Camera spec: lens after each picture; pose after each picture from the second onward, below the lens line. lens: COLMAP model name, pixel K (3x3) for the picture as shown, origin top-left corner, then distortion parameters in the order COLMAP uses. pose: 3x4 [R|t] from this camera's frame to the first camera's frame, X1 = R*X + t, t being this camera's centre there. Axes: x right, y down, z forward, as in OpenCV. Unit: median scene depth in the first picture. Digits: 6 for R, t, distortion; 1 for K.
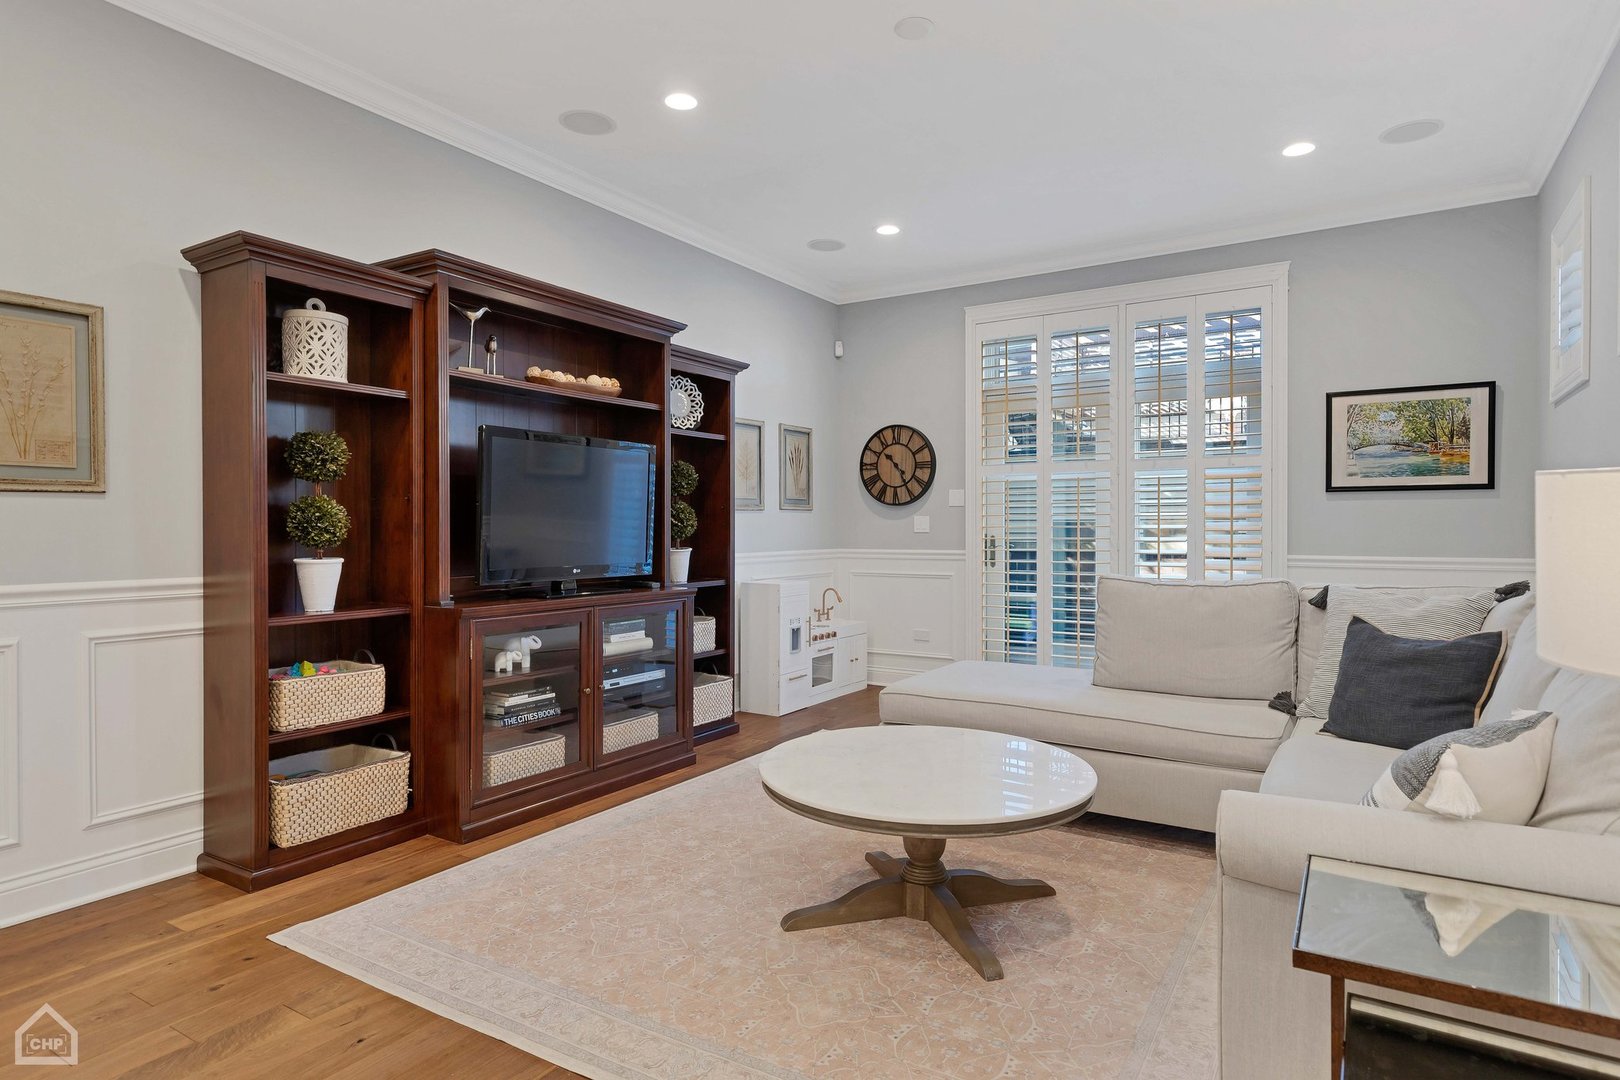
lens RADIAL K [[911.9, 0, 825.4], [0, 911.9, 518.8], [0, 0, 1]] dist [0.028685, -0.002298]
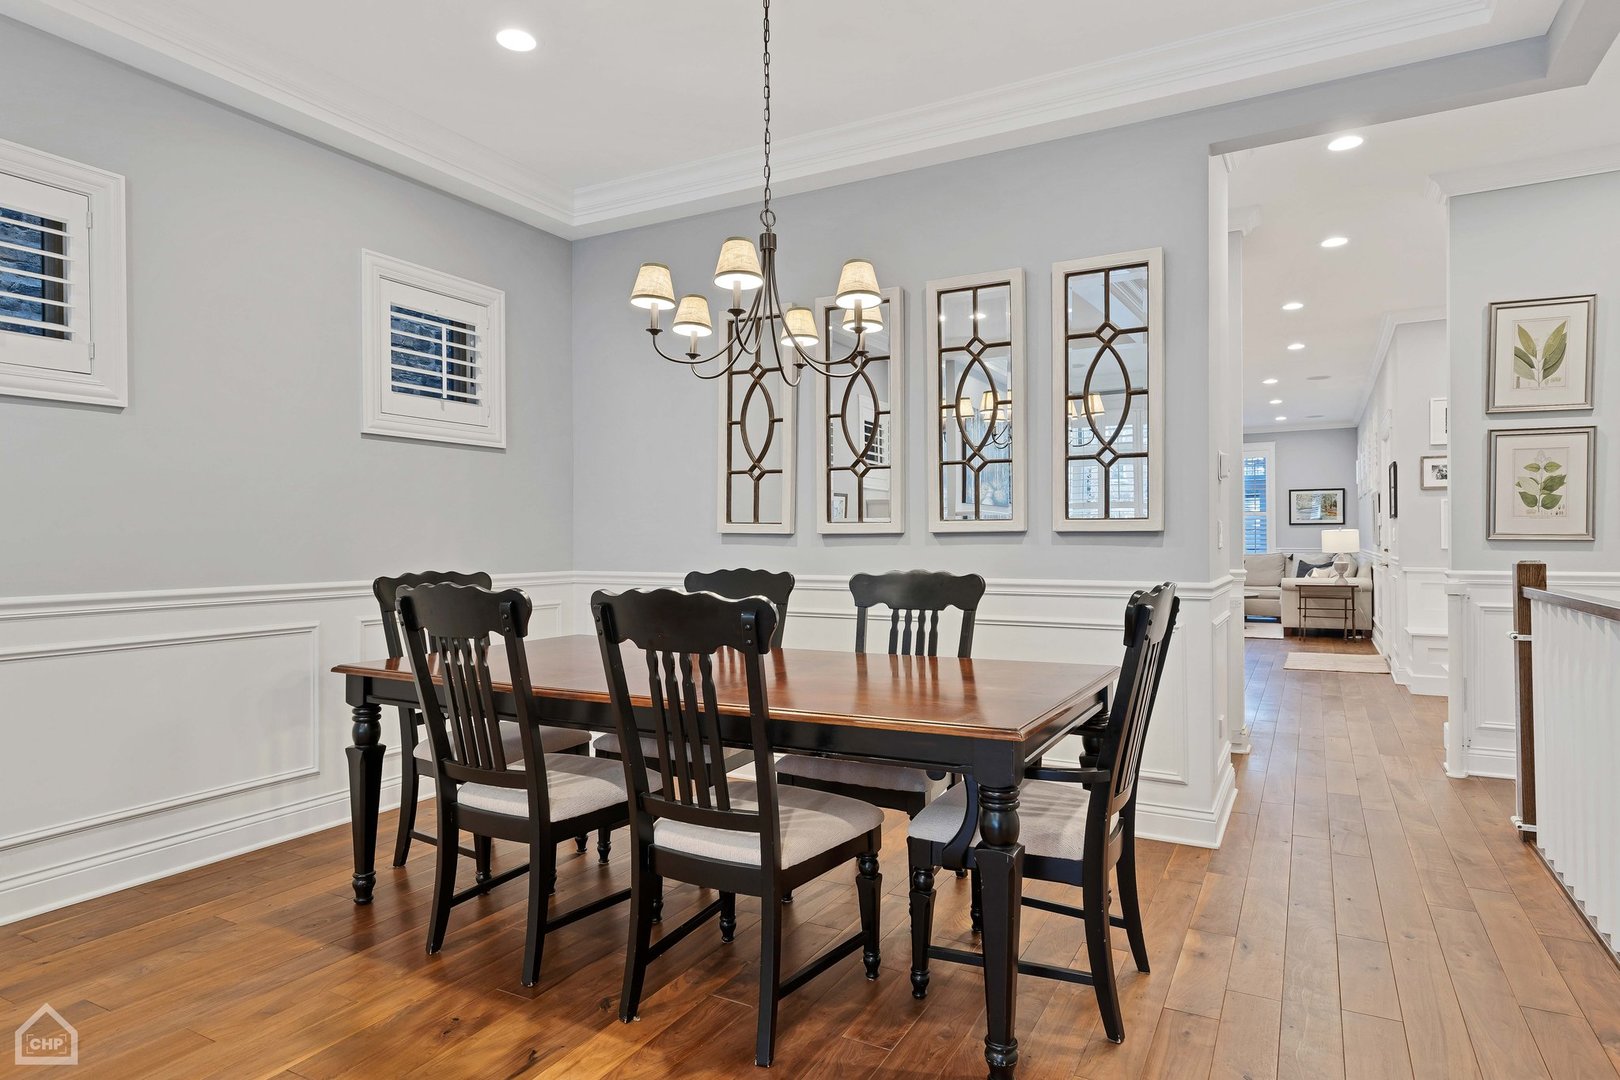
lens RADIAL K [[911.9, 0, 818.2], [0, 911.9, 529.3], [0, 0, 1]] dist [0.028685, -0.002298]
pose [[0.998745, 0.001672, 0.050065, -0.918897], [-0.001746, 0.999997, 0.001427, -0.015754], [-0.050062, -0.001513, 0.998745, -1.541427]]
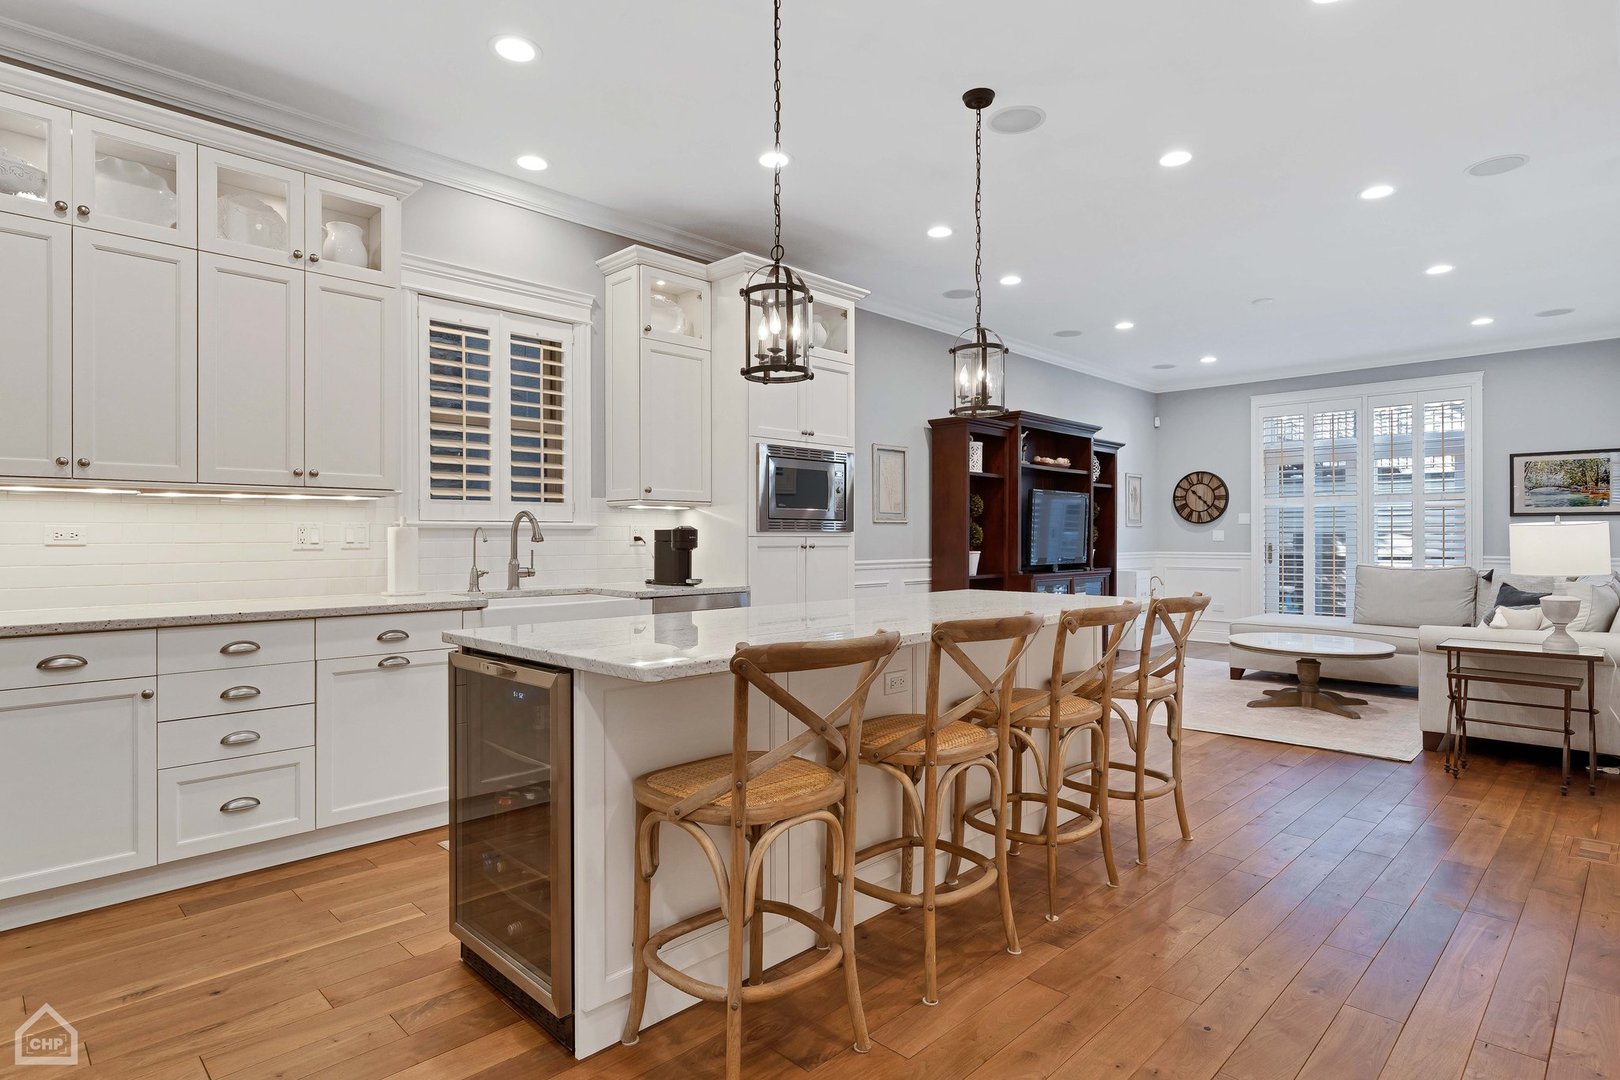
lens RADIAL K [[845.5, 0, 810.3], [0, 845.5, 534.8], [0, 0, 1]] dist [-0.002480, -0.000108]
pose [[0.970745, 0.002669, -0.240098, -0.249952], [-0.000430, 0.999956, 0.009376, -0.009260], [0.240113, -0.008999, 0.970703, -0.634202]]
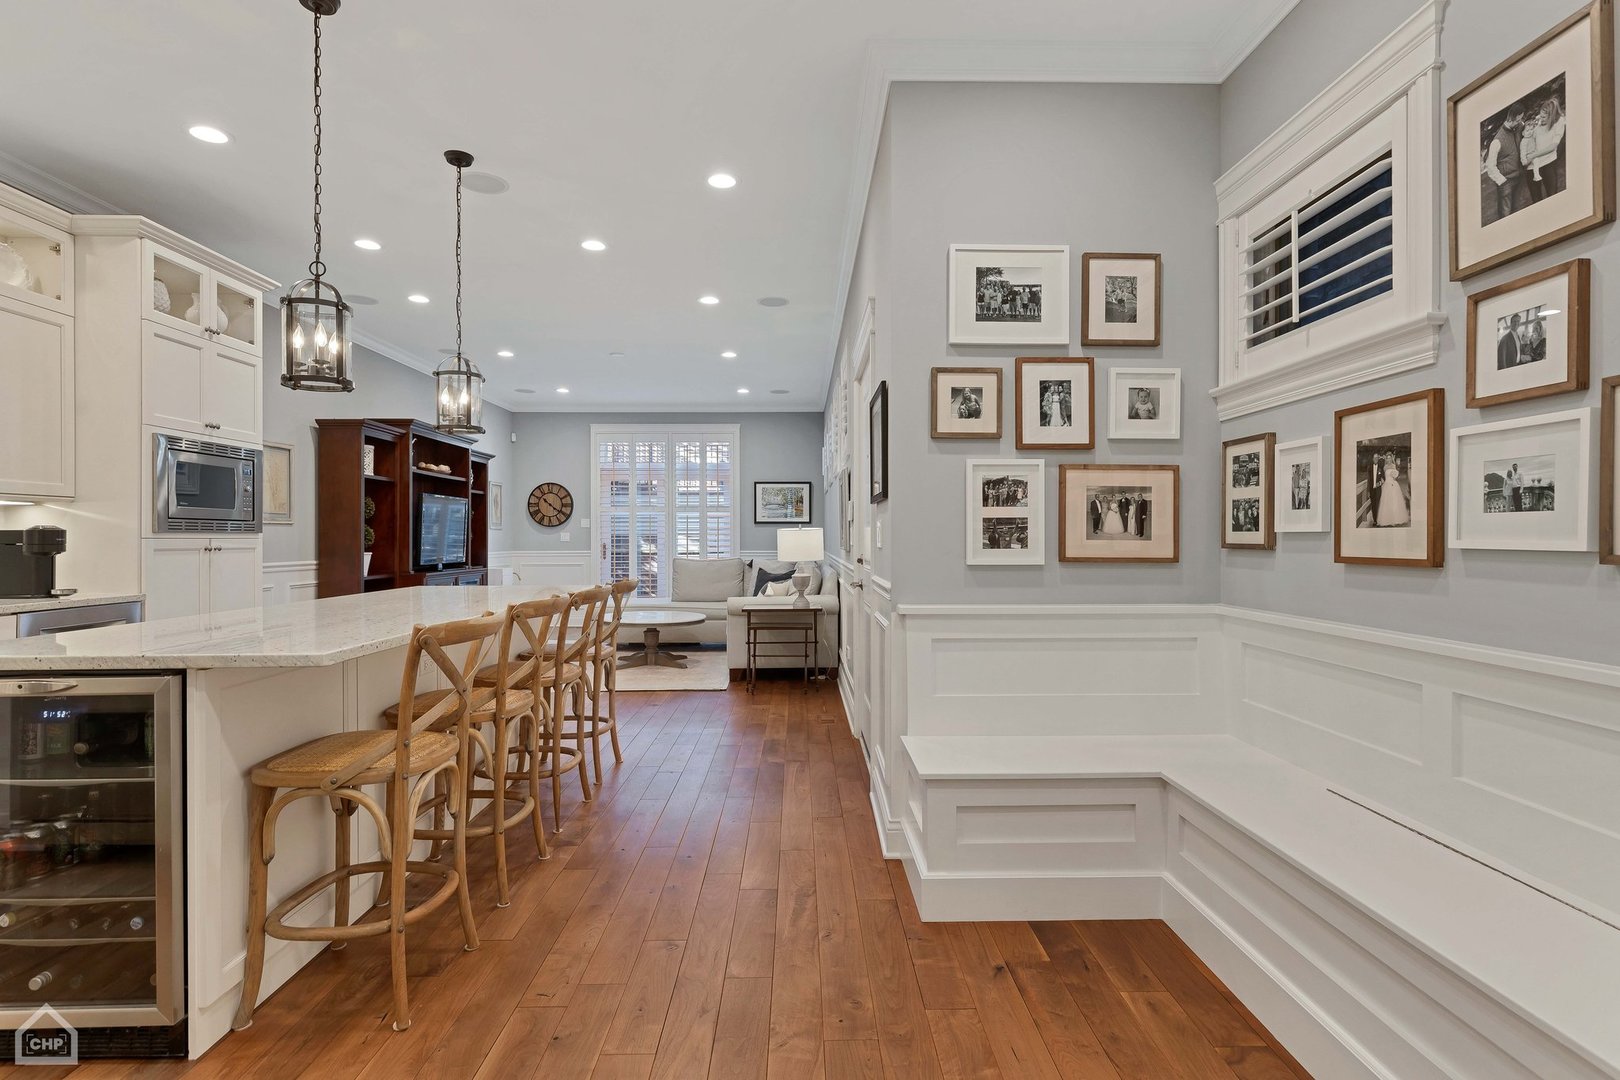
lens RADIAL K [[803.1, 0, 805.1], [0, 803.1, 534.4], [0, 0, 1]] dist [-0.000351, -0.000205]
pose [[0.849911, 0.003633, 0.526914, -0.381594], [-0.006579, 0.999971, 0.003717, -0.009450], [-0.526886, -0.006625, 0.849910, -0.730491]]
